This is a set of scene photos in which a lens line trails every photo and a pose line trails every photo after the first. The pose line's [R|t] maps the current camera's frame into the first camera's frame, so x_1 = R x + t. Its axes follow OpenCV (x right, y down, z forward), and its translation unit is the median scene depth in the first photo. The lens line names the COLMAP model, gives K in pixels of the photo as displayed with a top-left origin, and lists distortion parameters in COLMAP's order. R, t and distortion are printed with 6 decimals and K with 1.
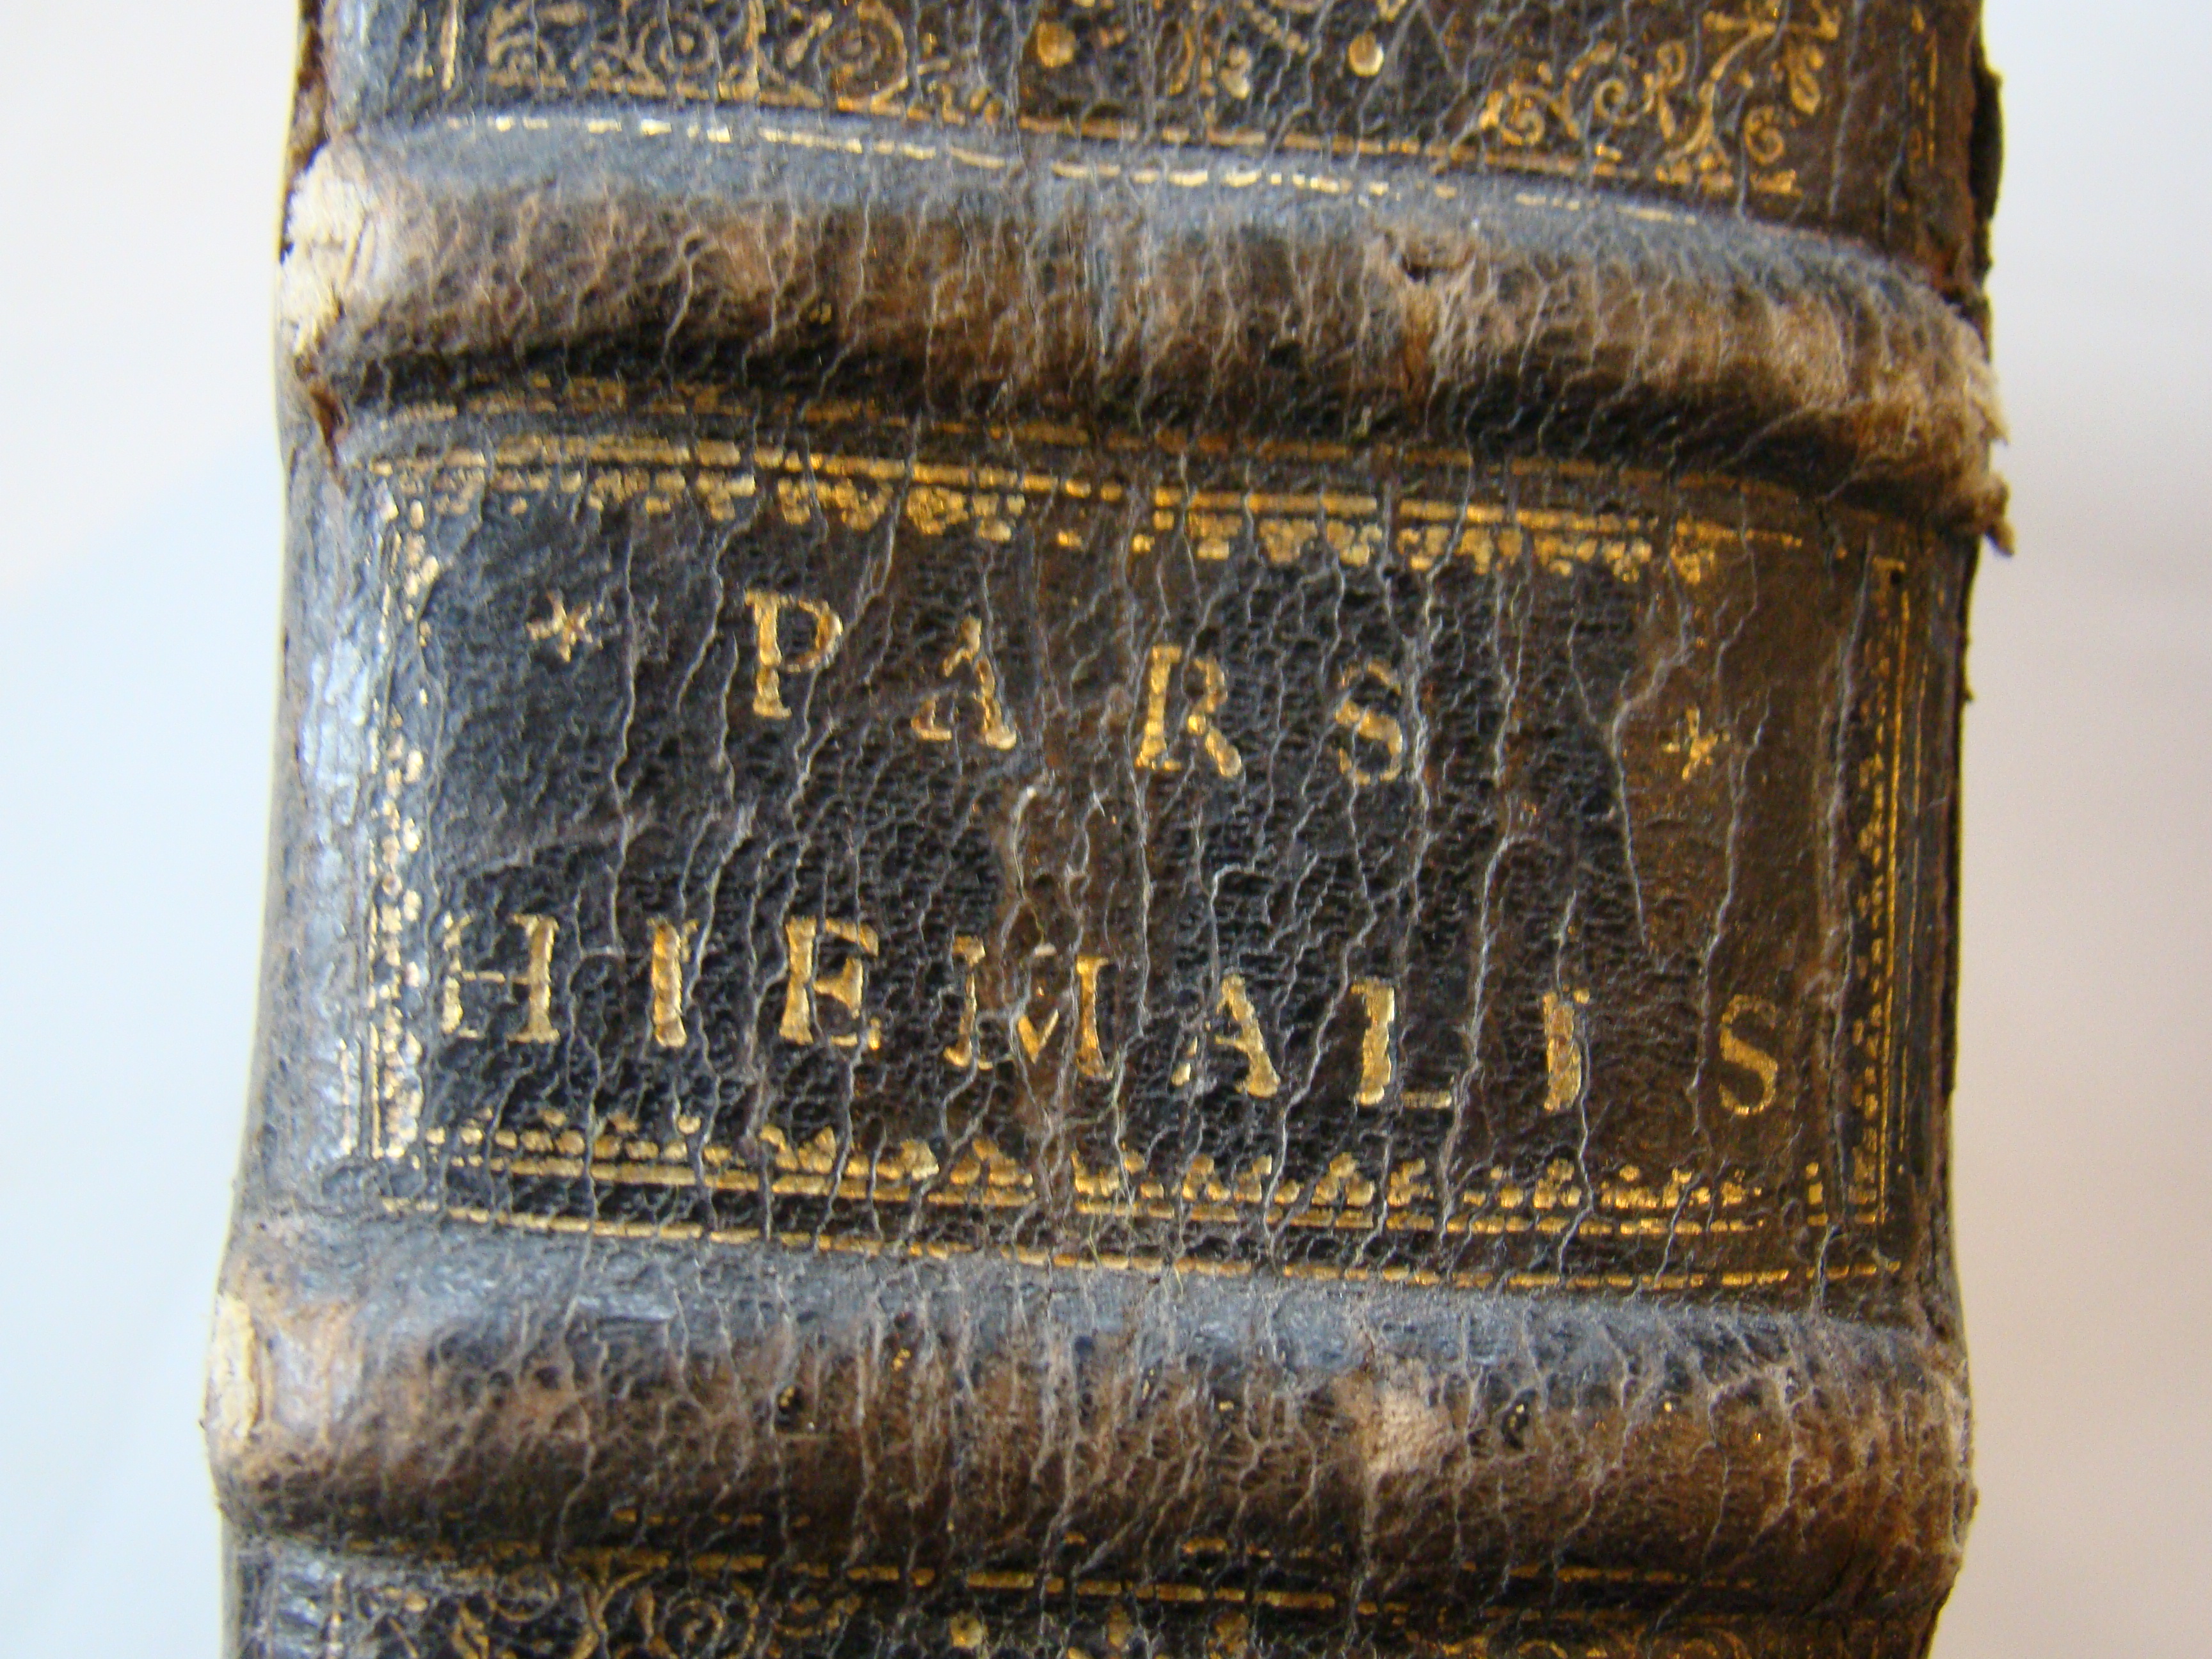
lens RADIAL K [[3422.5, 0, 1106.0], [0, 3422.5, 829.5], [0, 0, 1]] dist [-0.202201, -0.022543]
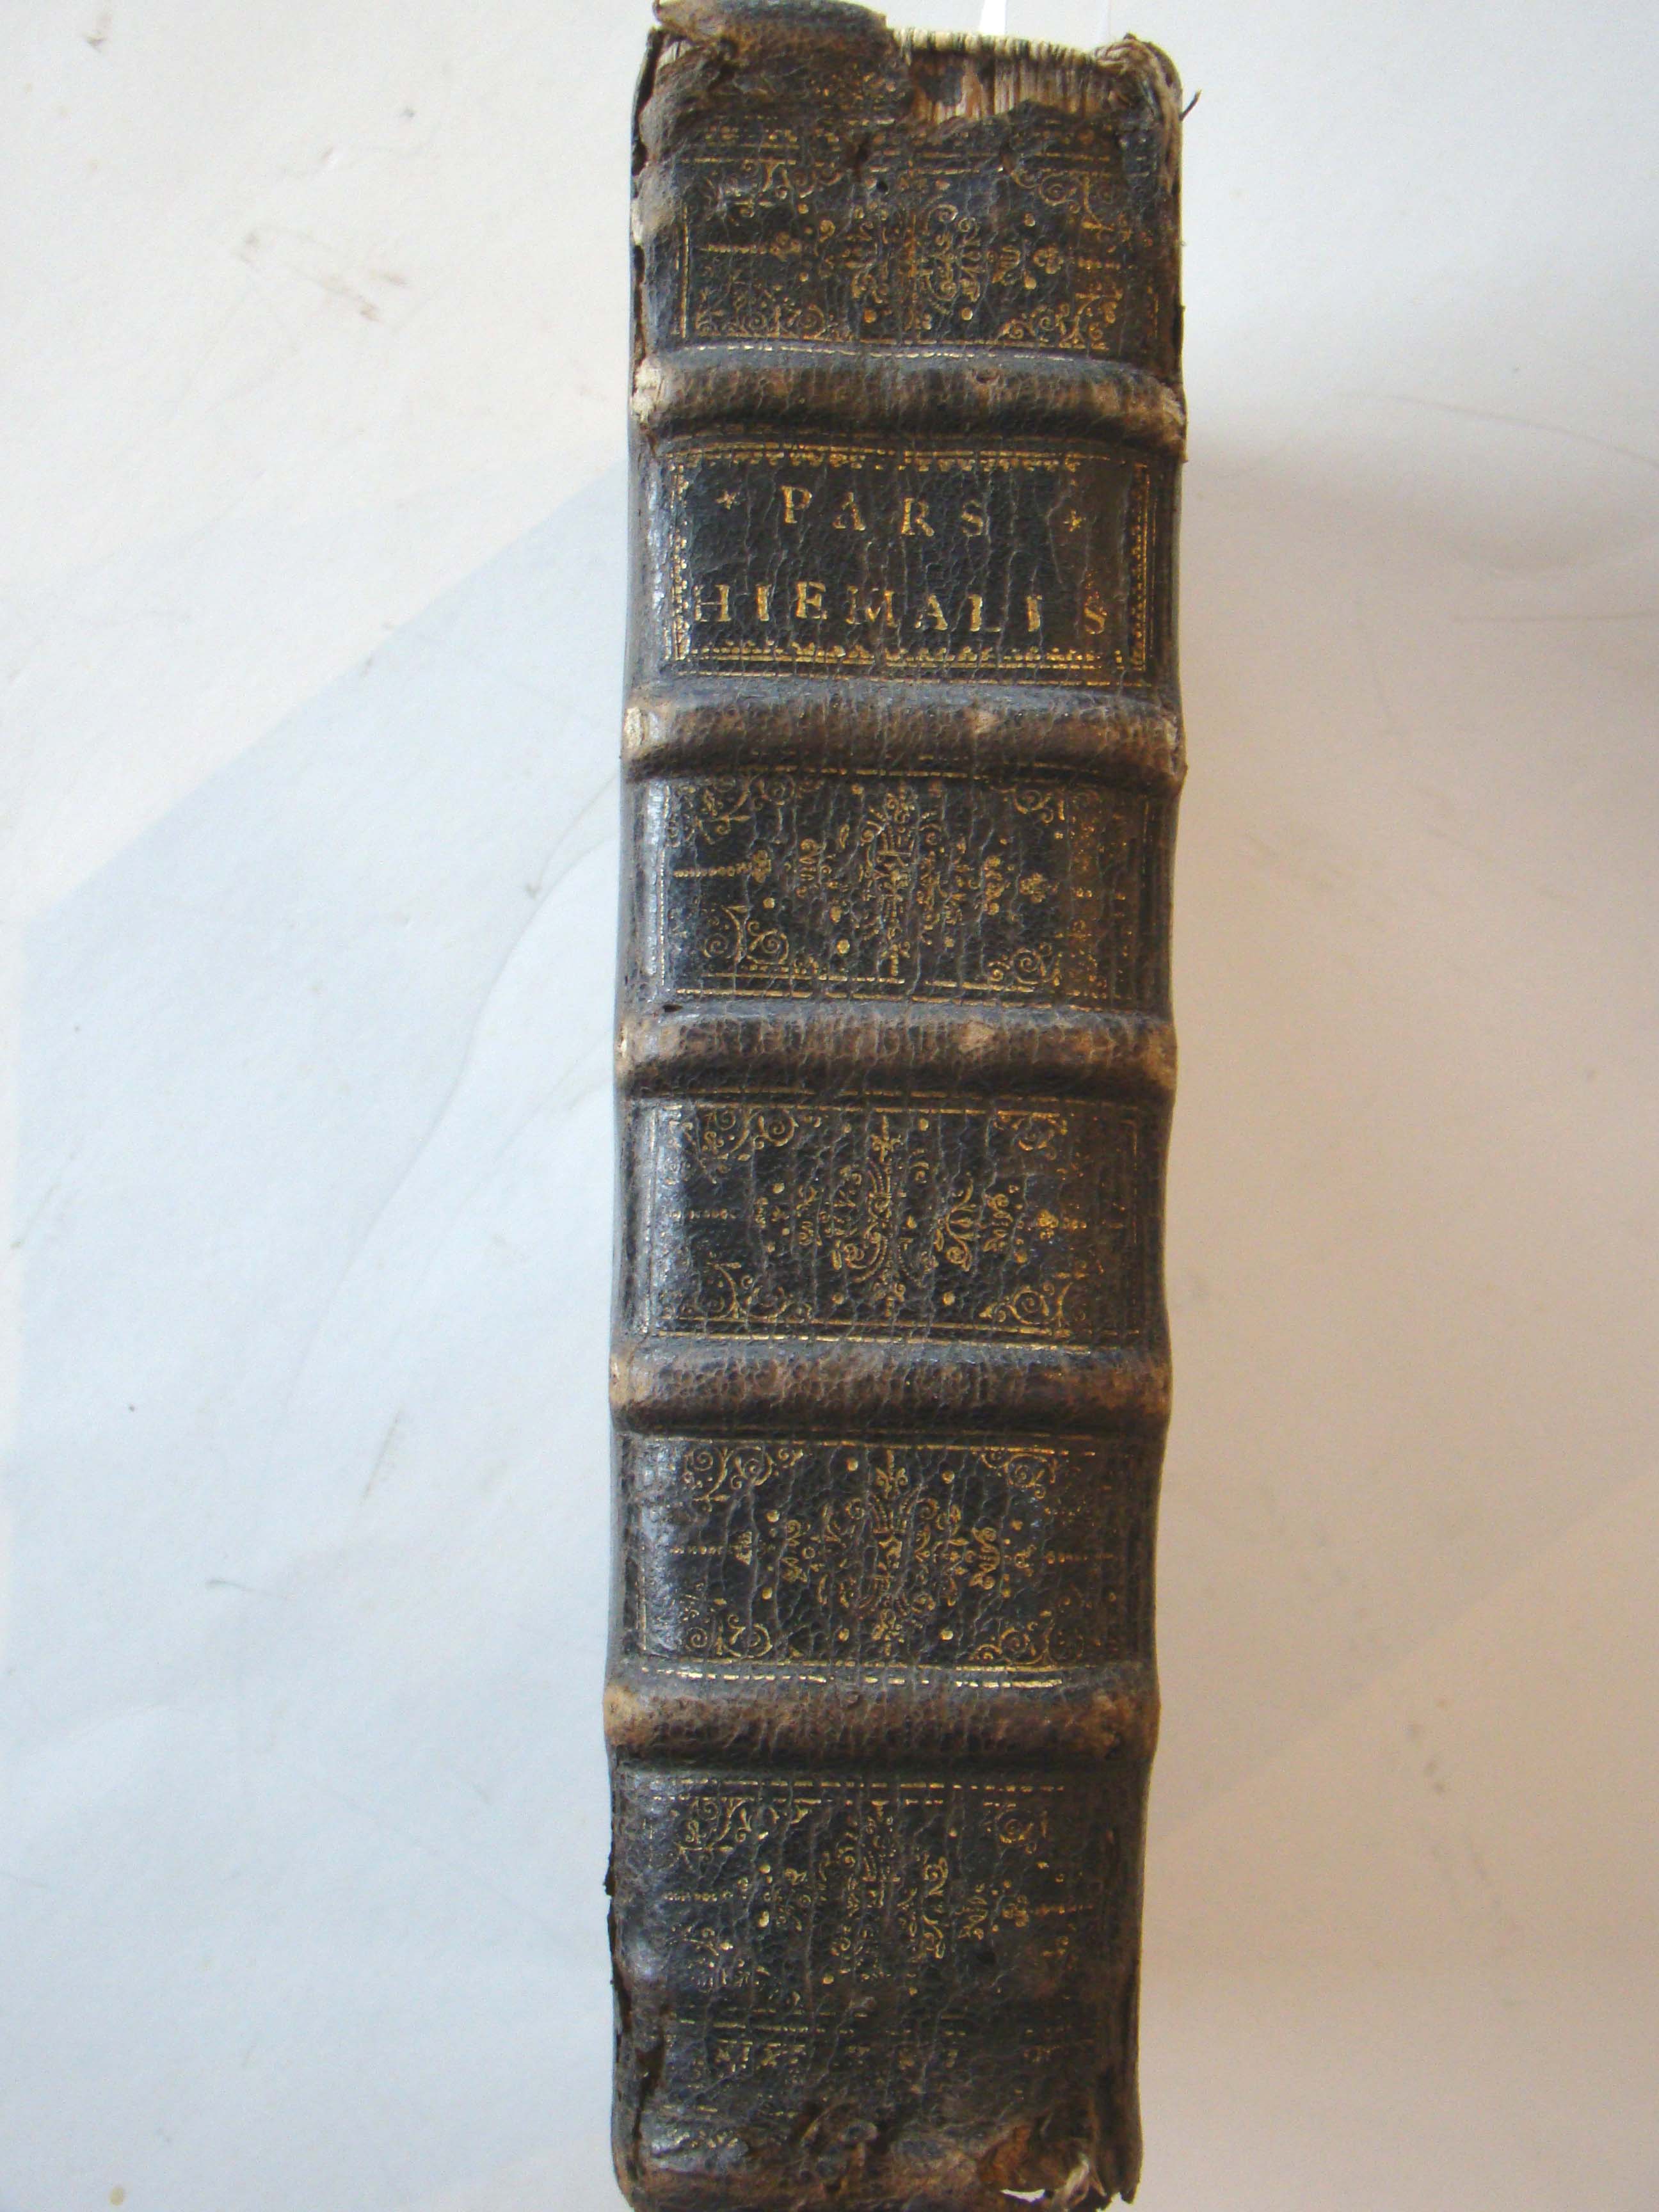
lens RADIAL K [[3474.4, 0, 829.5], [0, 3474.4, 1106.0], [0, 0, 1]] dist [-0.048688, -0.015408]
pose [[0.995706, -0.034659, -0.085838, 0.209170], [0.034300, 0.999396, -0.005662, 0.552962], [0.085983, 0.002694, 0.996293, -2.356498]]
